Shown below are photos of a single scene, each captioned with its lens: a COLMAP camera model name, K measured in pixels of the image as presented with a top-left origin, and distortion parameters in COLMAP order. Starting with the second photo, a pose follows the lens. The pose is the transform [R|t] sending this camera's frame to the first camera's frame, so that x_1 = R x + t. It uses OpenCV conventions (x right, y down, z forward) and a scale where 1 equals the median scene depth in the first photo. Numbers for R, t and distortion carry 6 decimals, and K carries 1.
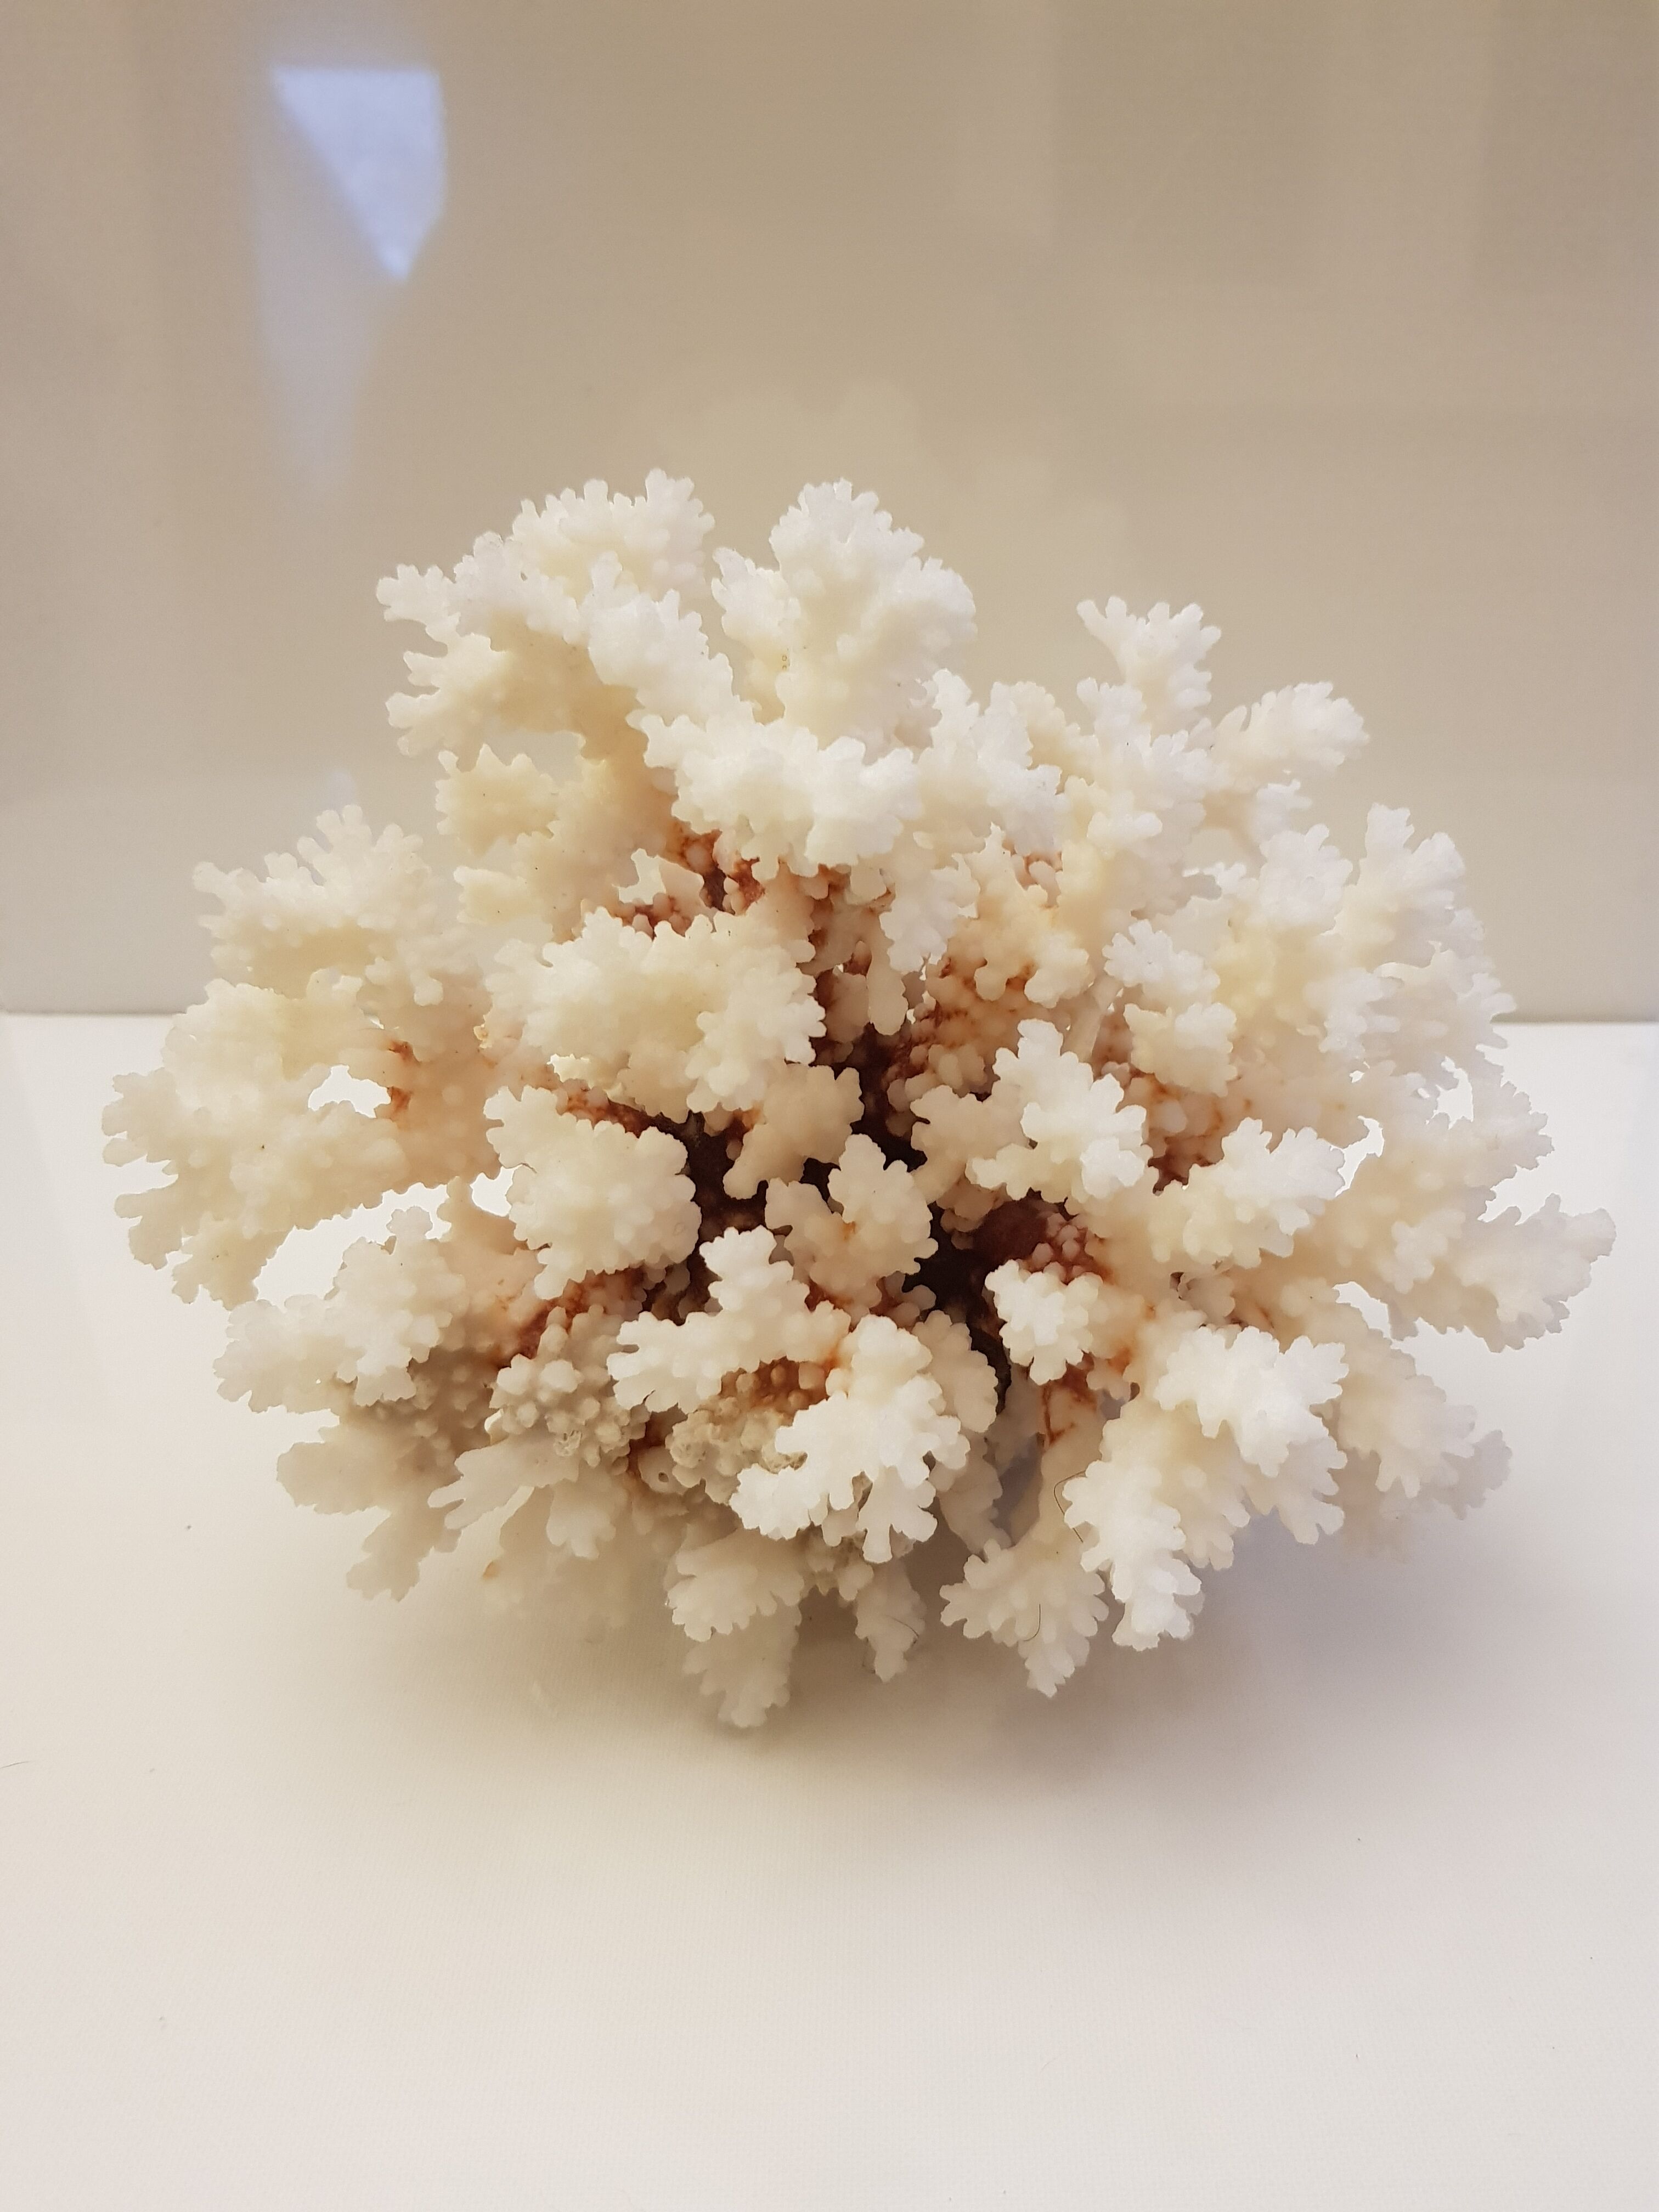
lens RADIAL K [[1687.1, 0, 846.9], [0, 1687.1, 1109.1], [0, 0, 1]] dist [0.000709, -0.000236]
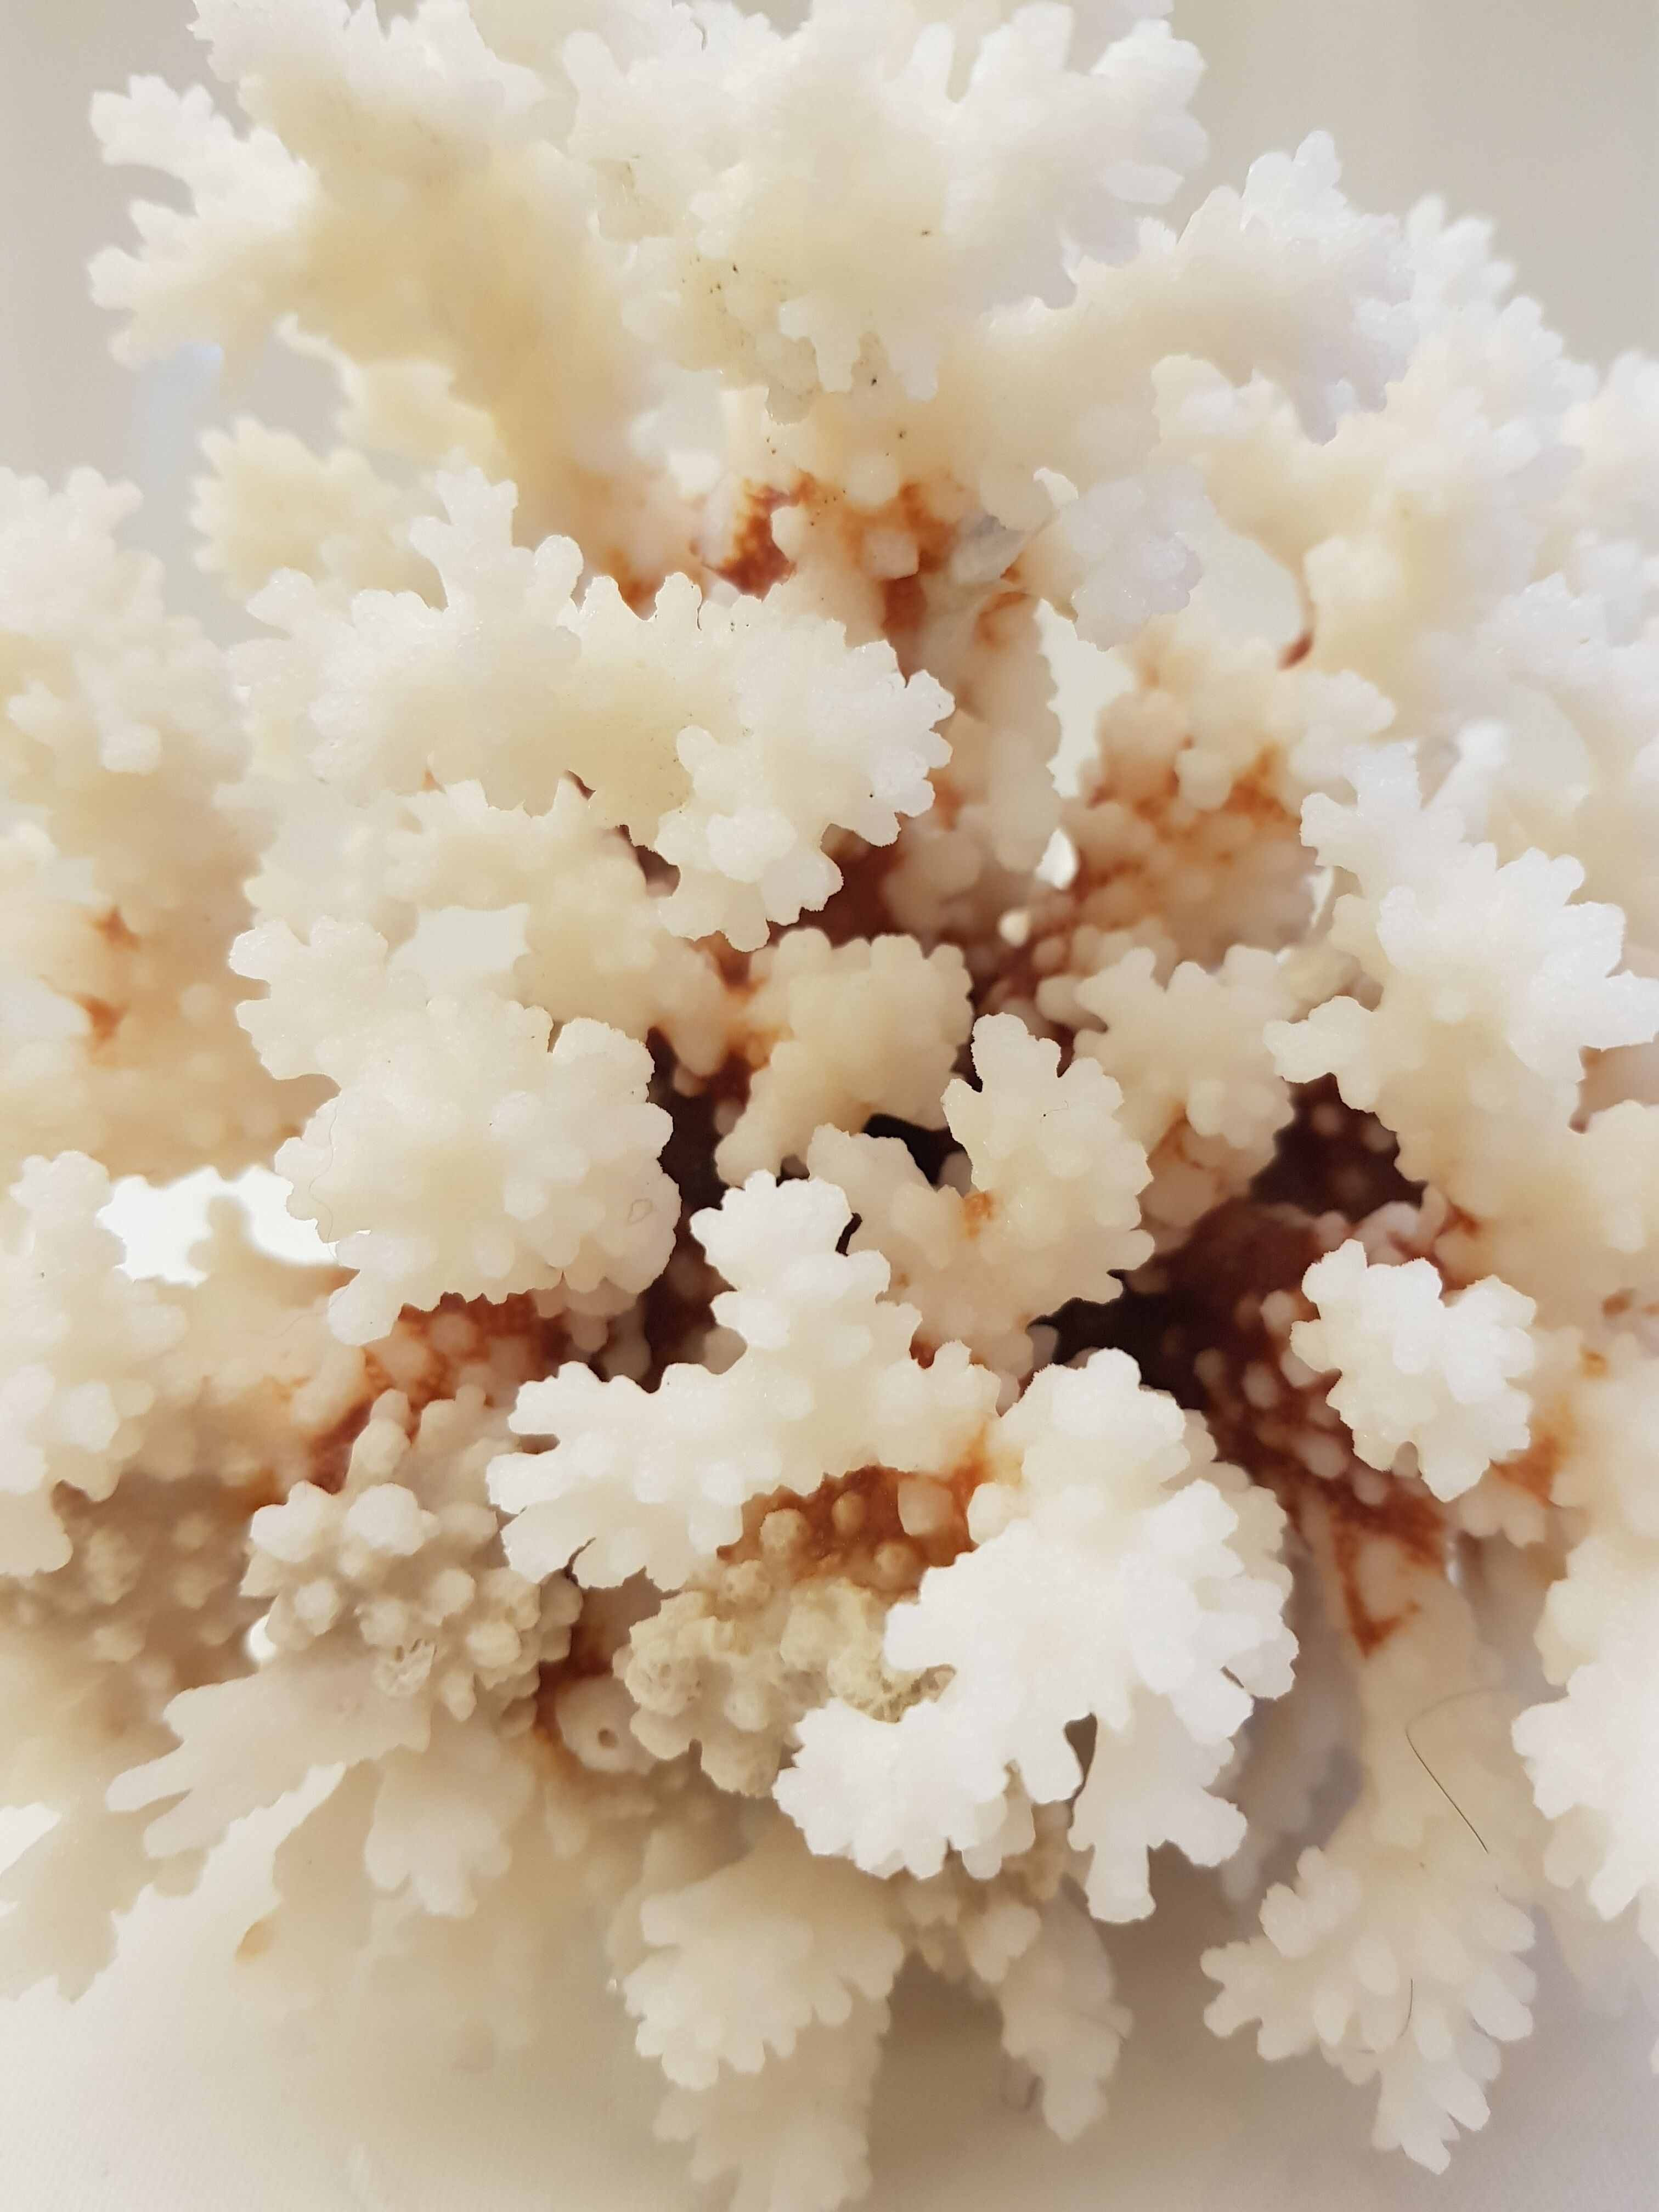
lens RADIAL K [[1845.4, 0, 829.5], [0, 1845.4, 1106.0], [0, 0, 1]] dist [0.003914, -0.175425]
pose [[0.999321, -0.019275, 0.031392, -0.060607], [0.022800, 0.992975, -0.116103, 0.104275], [-0.028933, 0.116740, 0.992741, 0.467567]]
